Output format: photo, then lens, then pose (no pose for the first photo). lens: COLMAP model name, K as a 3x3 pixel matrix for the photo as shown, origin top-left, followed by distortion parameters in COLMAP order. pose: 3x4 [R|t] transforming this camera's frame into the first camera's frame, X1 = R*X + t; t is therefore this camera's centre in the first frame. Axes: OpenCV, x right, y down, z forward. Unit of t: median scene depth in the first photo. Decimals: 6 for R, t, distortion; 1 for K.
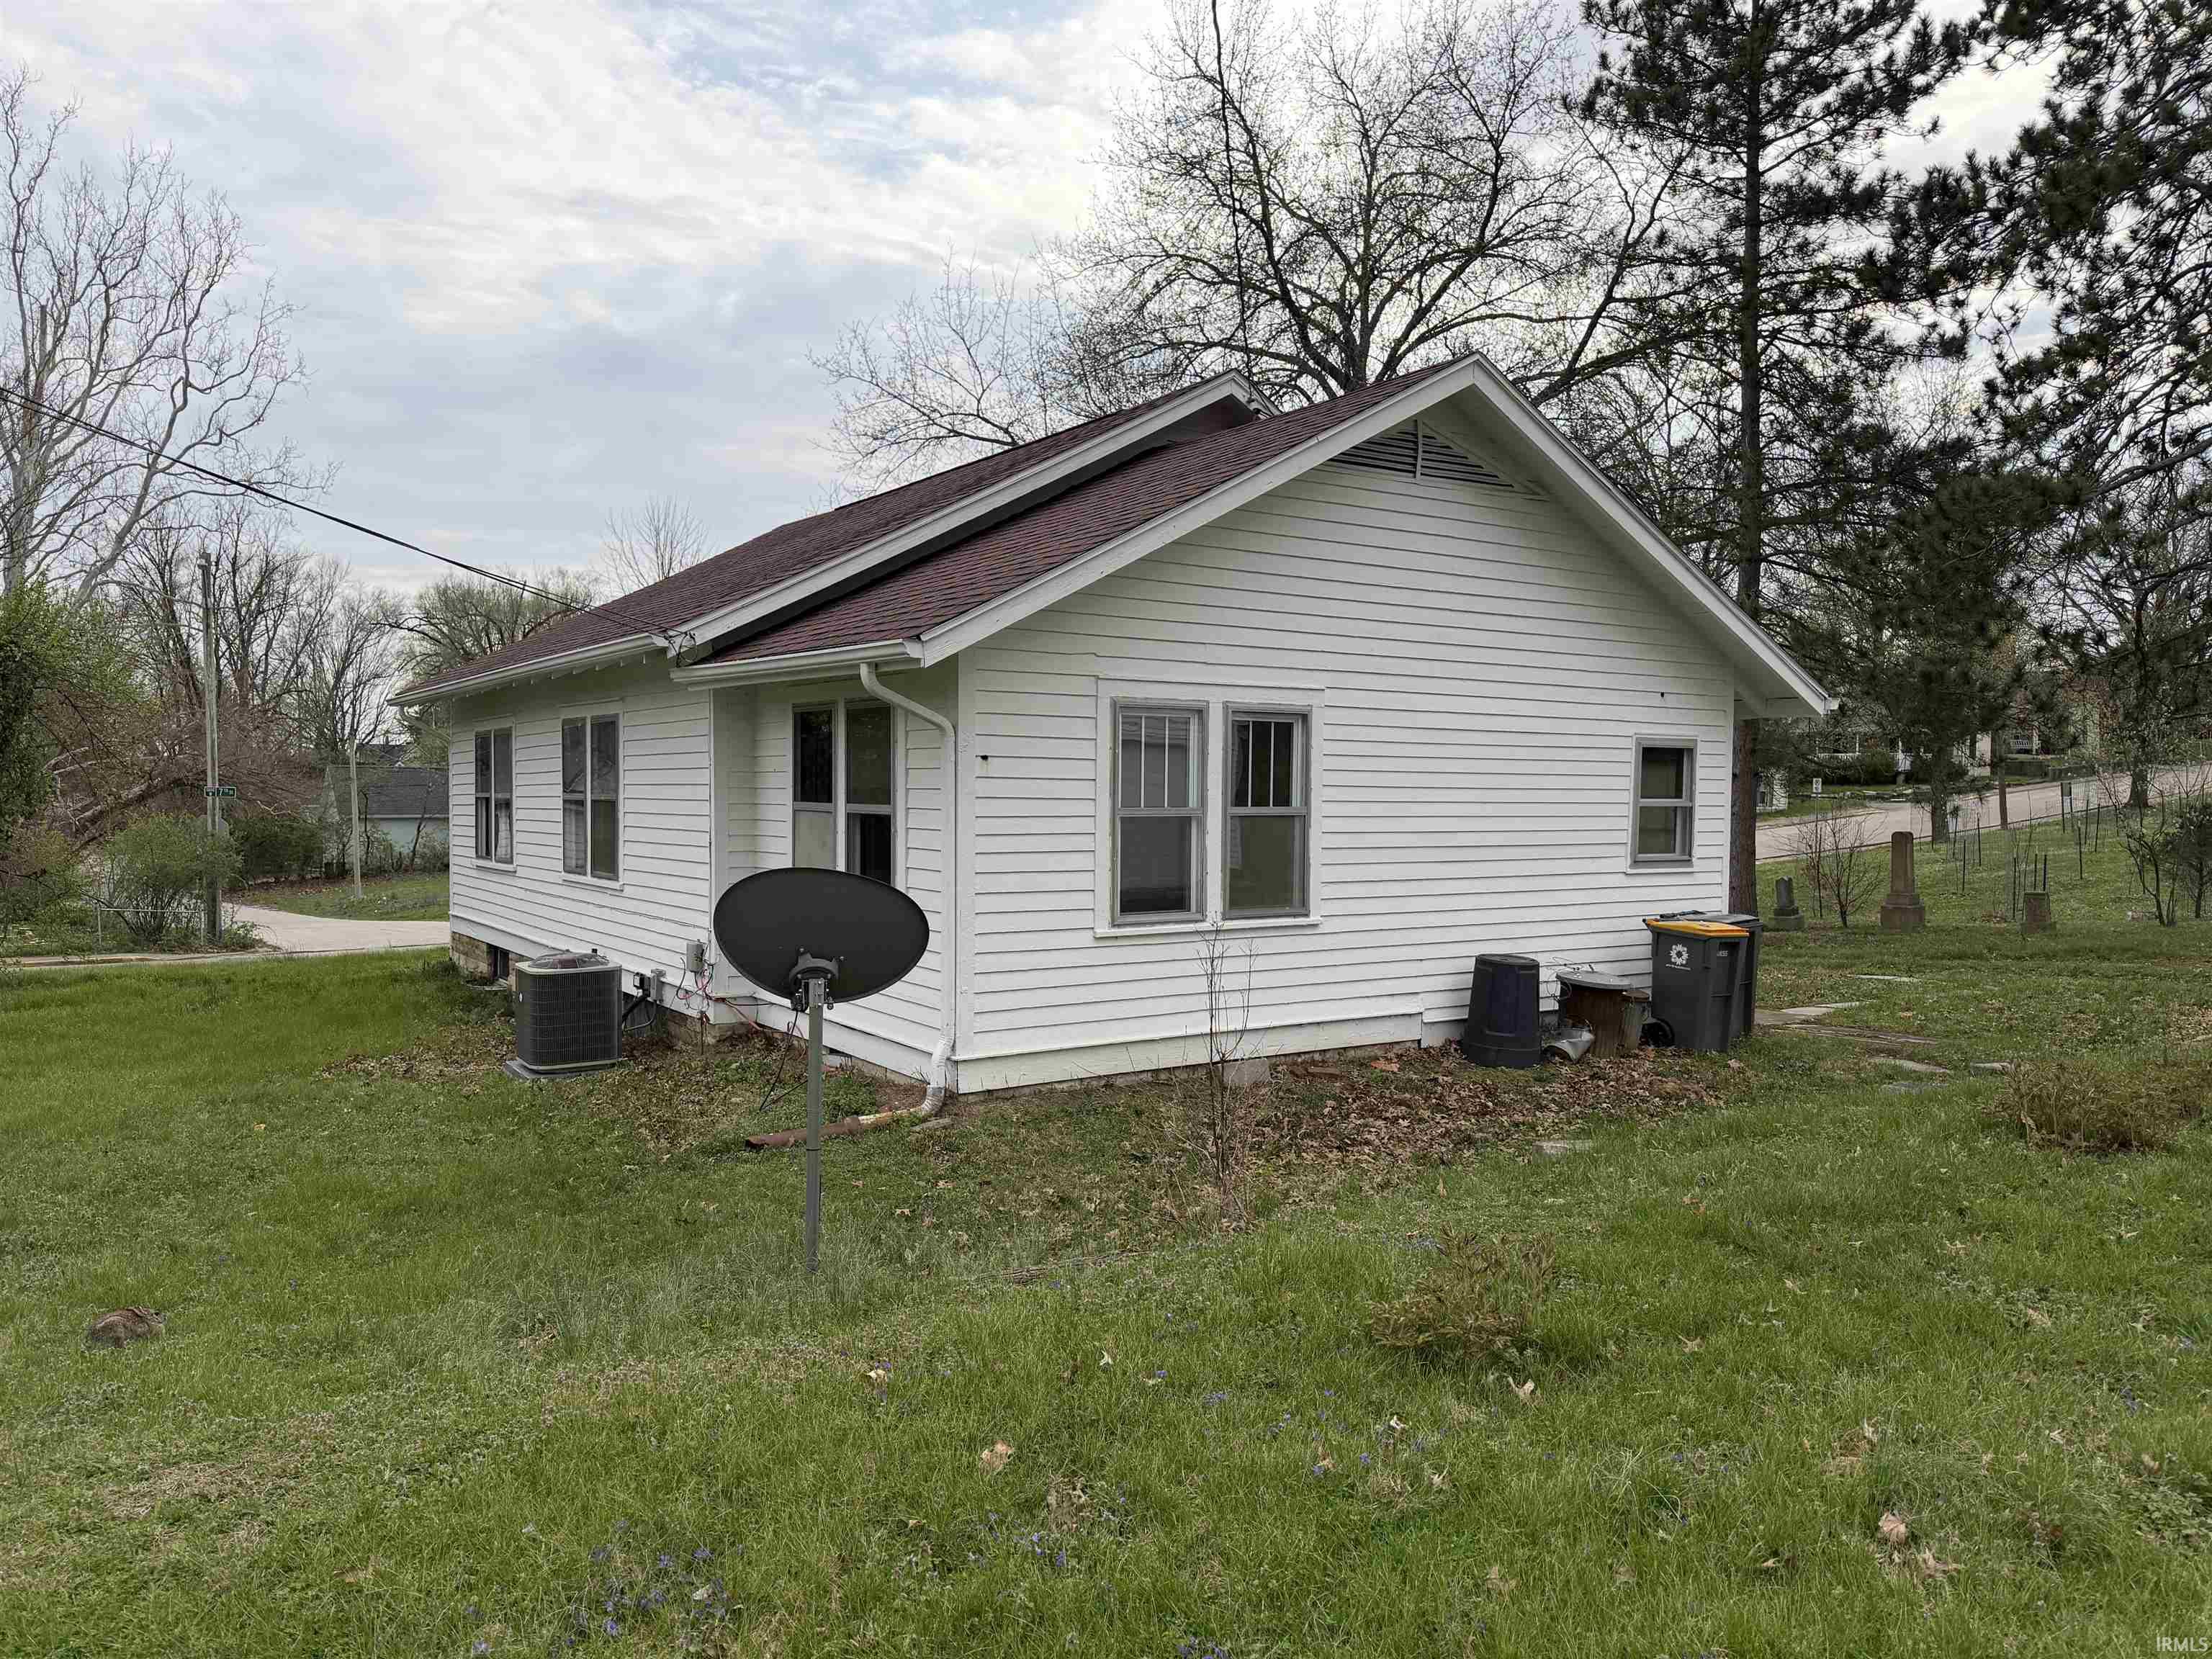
lens RADIAL K [[1537.5, 0, 1092.8], [0, 1537.5, 845.3], [0, 0, 1]] dist [0.068375, -0.092782]
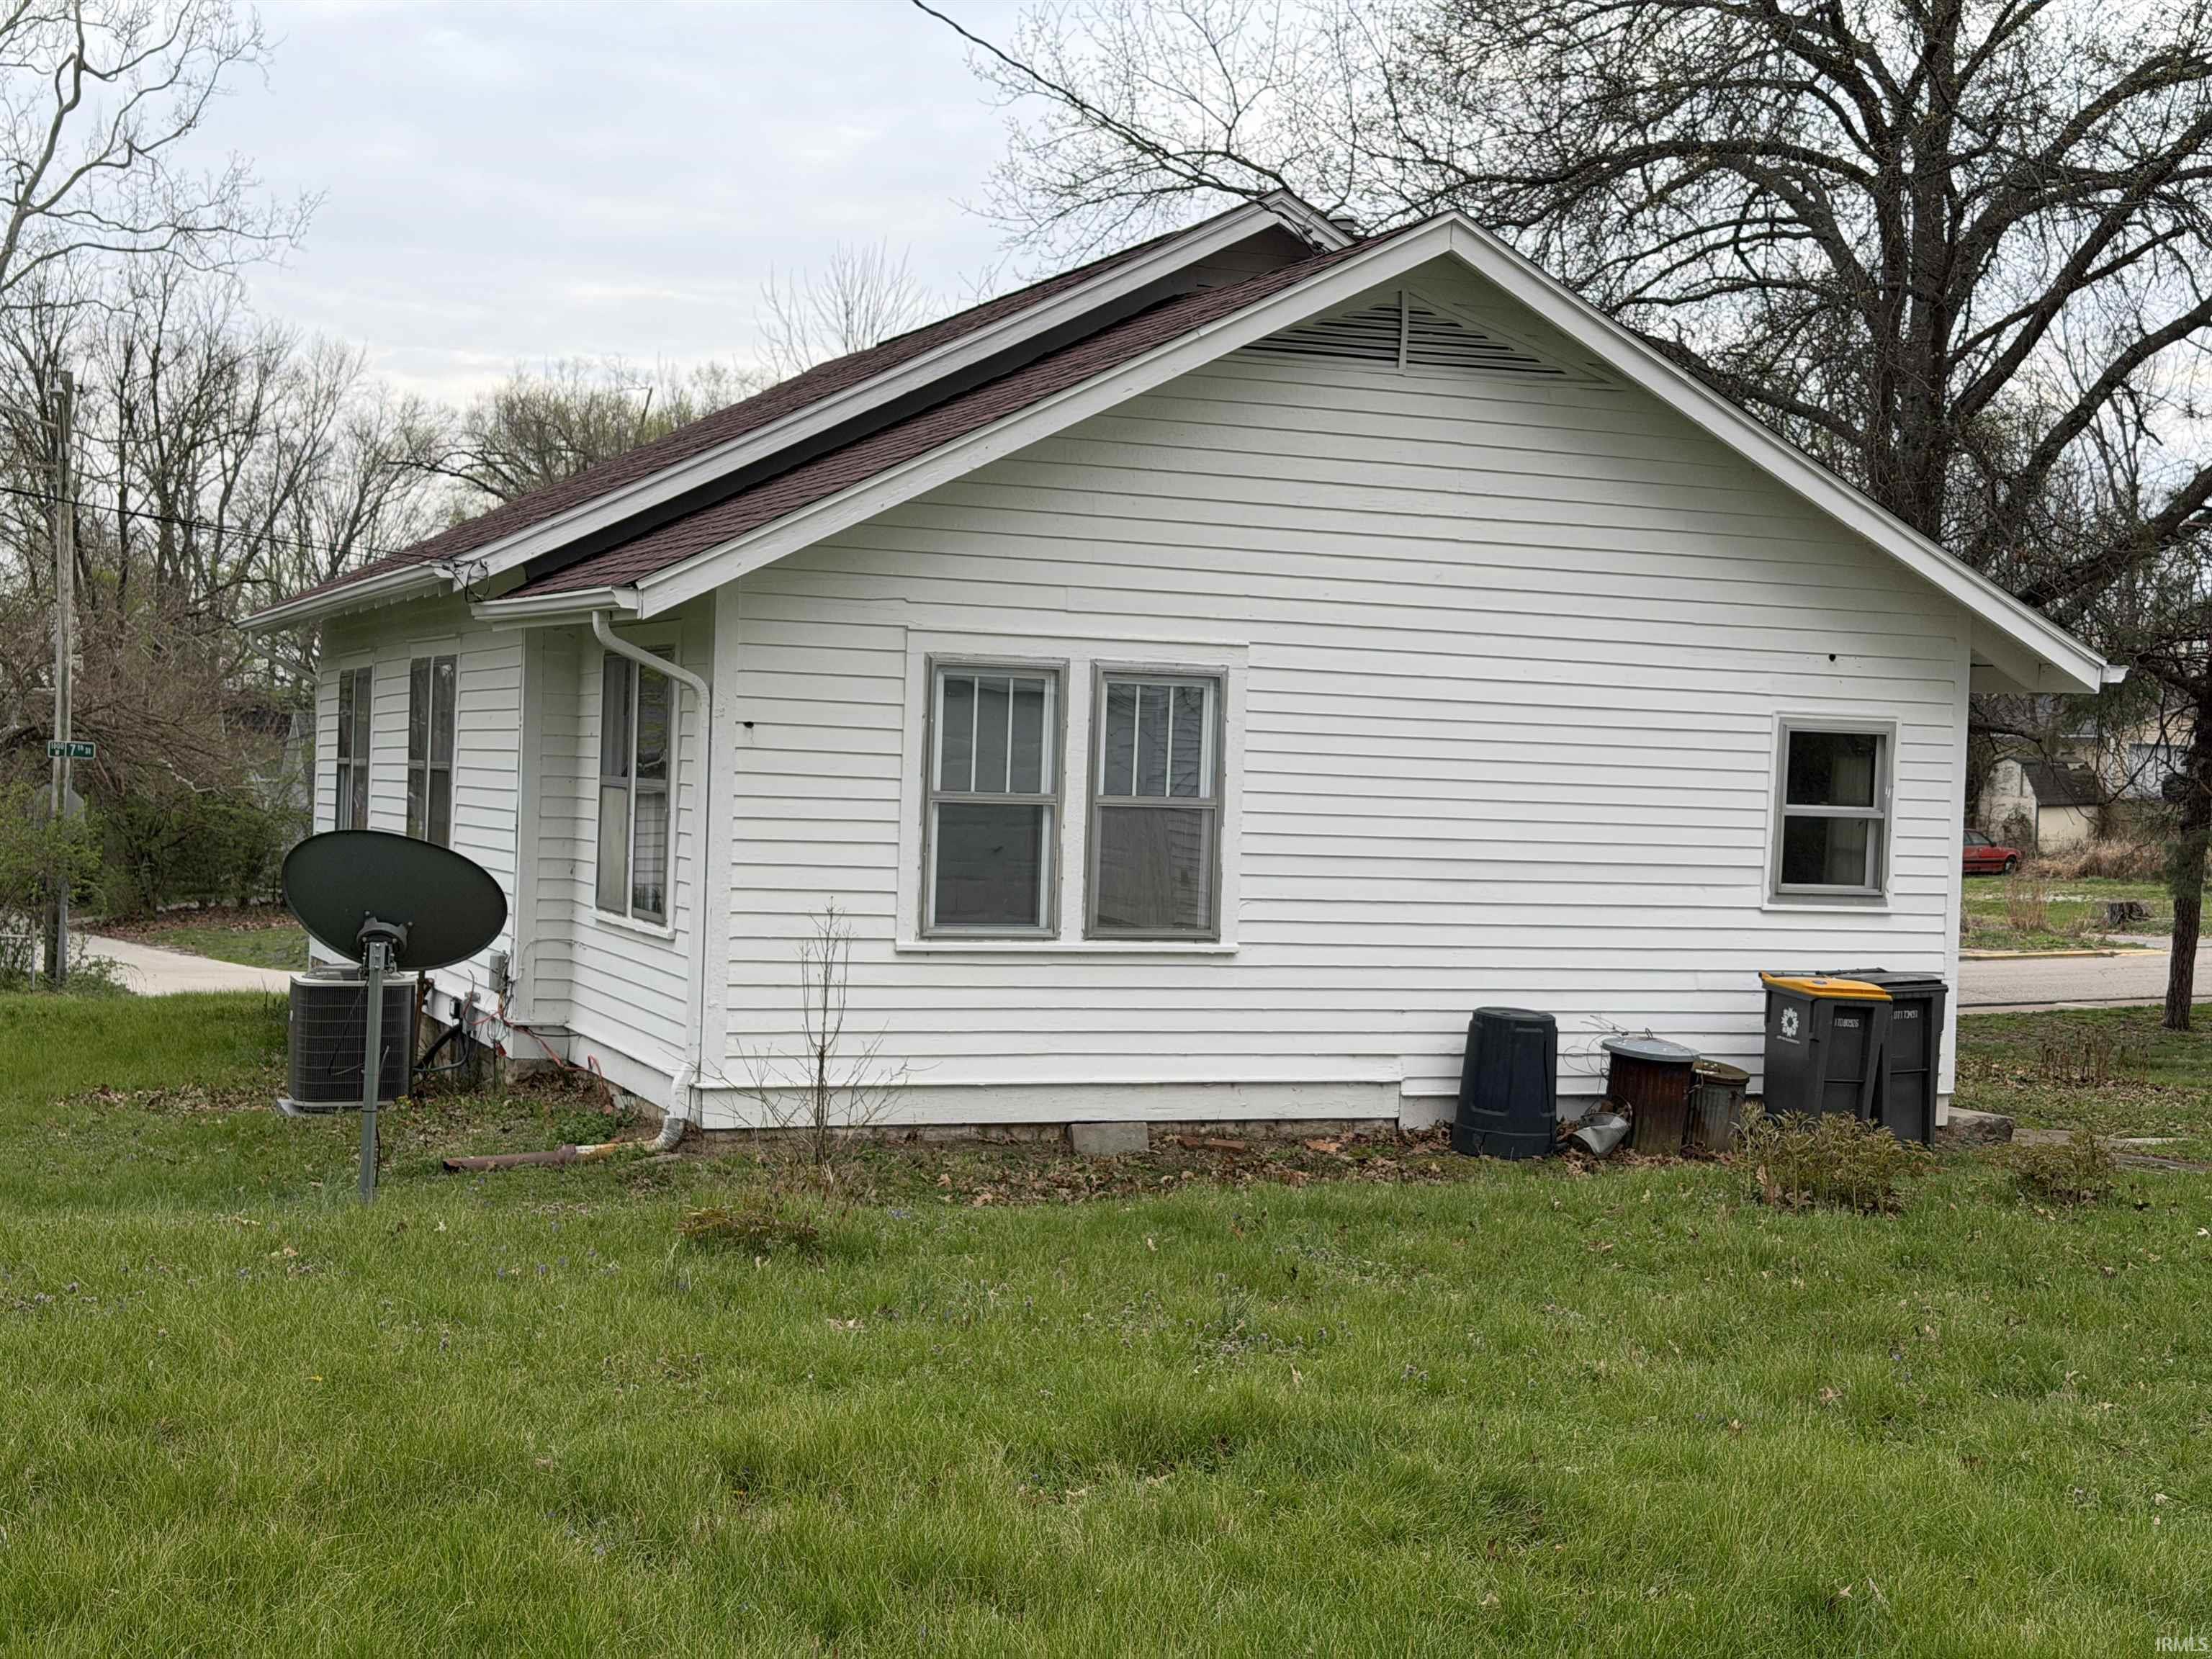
lens RADIAL K [[2970.4, 0, 1106.0], [0, 2970.4, 829.5], [0, 0, 1]] dist [0.012925, 0.074668]
pose [[0.980860, 0.029840, -0.192414, 0.348624], [-0.033621, 0.999300, -0.016413, 0.015588], [0.191790, 0.022568, 0.981177, -0.432329]]
